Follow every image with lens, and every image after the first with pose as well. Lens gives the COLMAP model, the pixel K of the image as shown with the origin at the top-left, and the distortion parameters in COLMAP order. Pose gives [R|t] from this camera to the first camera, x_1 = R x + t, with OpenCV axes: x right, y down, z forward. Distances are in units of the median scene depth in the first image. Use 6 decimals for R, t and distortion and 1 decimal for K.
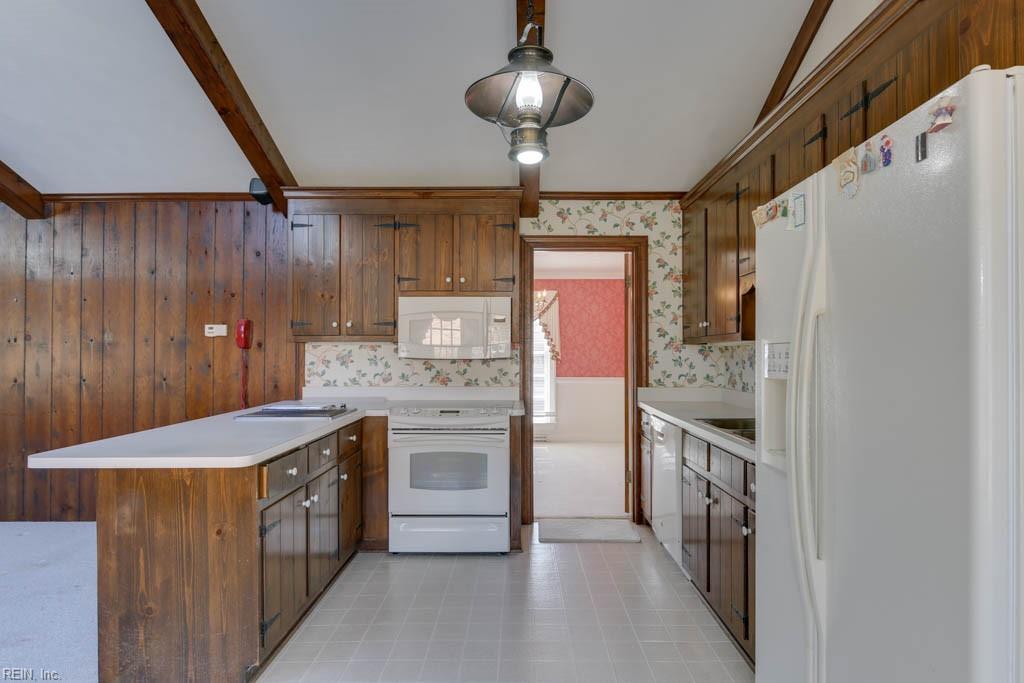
lens RADIAL K [[544.2, 0, 518.4], [0, 544.2, 355.7], [0, 0, 1]] dist [0.003700, -0.012364]
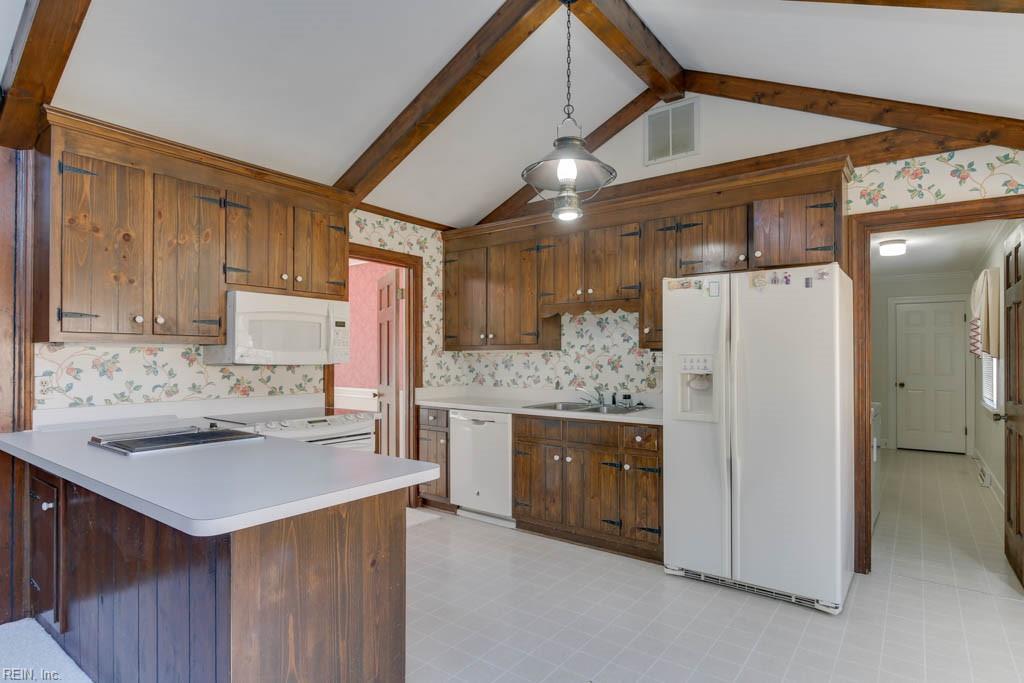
lens RADIAL K [[544.2, 0, 518.4], [0, 544.2, 355.7], [0, 0, 1]] dist [0.003700, -0.012364]
pose [[0.596737, 0.002989, 0.802431, -0.569946], [0.000459, 0.999992, -0.004066, -0.004906], [-0.802436, 0.002795, 0.596731, 0.142536]]
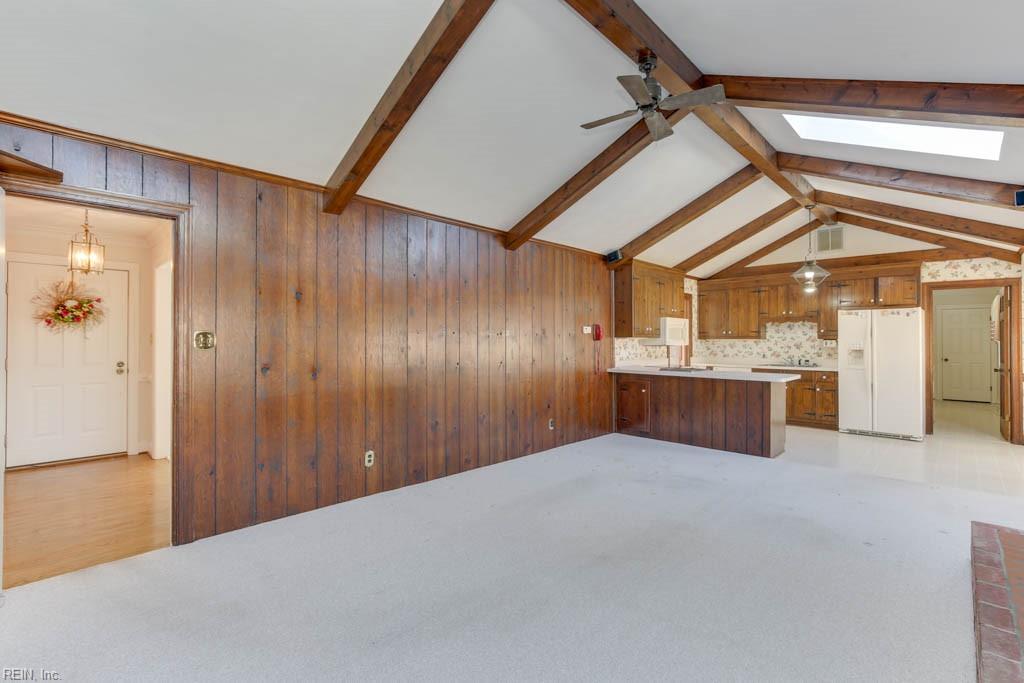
lens RADIAL K [[471.3, 0, 512.0], [0, 471.3, 341.5], [0, 0, 1]] dist [-0.004591, -0.000133]
pose [[0.696176, 0.001444, 0.717869, -1.817074], [-0.001187, 0.999999, -0.000860, -0.008124], [-0.717870, -0.000254, 0.696177, 0.117943]]
